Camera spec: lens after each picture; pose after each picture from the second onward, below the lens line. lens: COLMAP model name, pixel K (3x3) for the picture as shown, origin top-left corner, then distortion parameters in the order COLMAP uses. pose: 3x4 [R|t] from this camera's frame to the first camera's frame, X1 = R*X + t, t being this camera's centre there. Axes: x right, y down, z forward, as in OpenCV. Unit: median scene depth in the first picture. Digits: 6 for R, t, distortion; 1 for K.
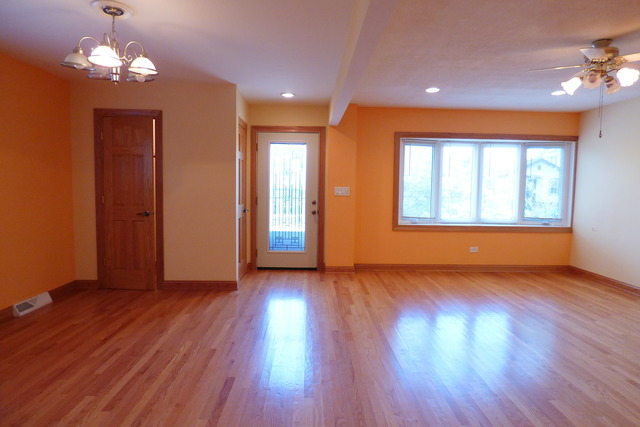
lens RADIAL K [[381.2, 0, 321.3], [0, 381.2, 210.7], [0, 0, 1]] dist [-0.005250, -0.001081]
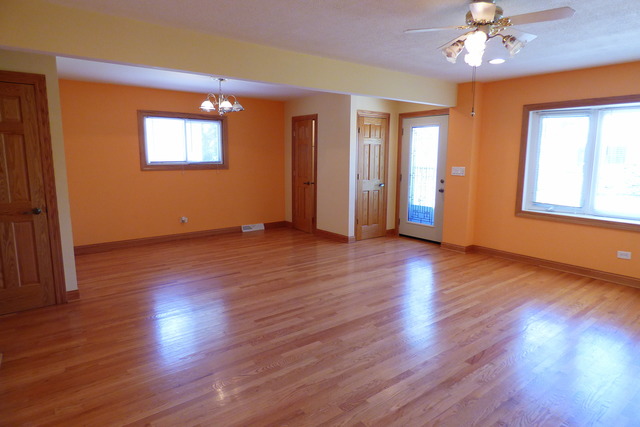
lens RADIAL K [[381.2, 0, 321.3], [0, 381.2, 210.7], [0, 0, 1]] dist [-0.005250, -0.001081]
pose [[0.598462, 0.102786, -0.794530, 0.634232], [-0.050296, 0.994600, 0.090784, -0.019120], [0.799571, -0.014369, 0.600400, 0.093671]]
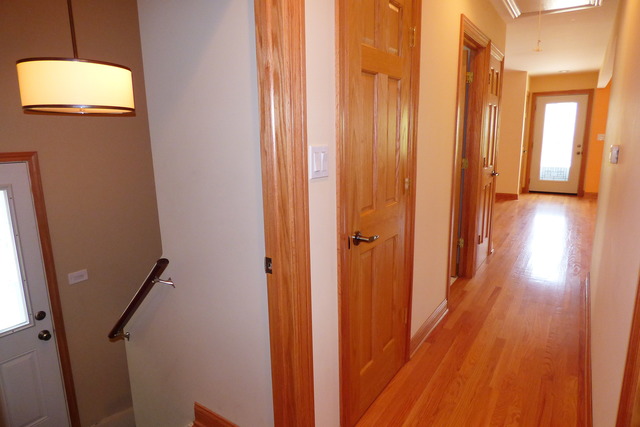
lens RADIAL K [[381.2, 0, 321.3], [0, 381.2, 210.7], [0, 0, 1]] dist [-0.005250, -0.001081]
pose [[0.817542, 0.081928, -0.570011, 0.021629], [-0.008611, 0.991457, 0.130151, 0.040704], [0.575804, -0.101495, 0.811263, -0.682613]]
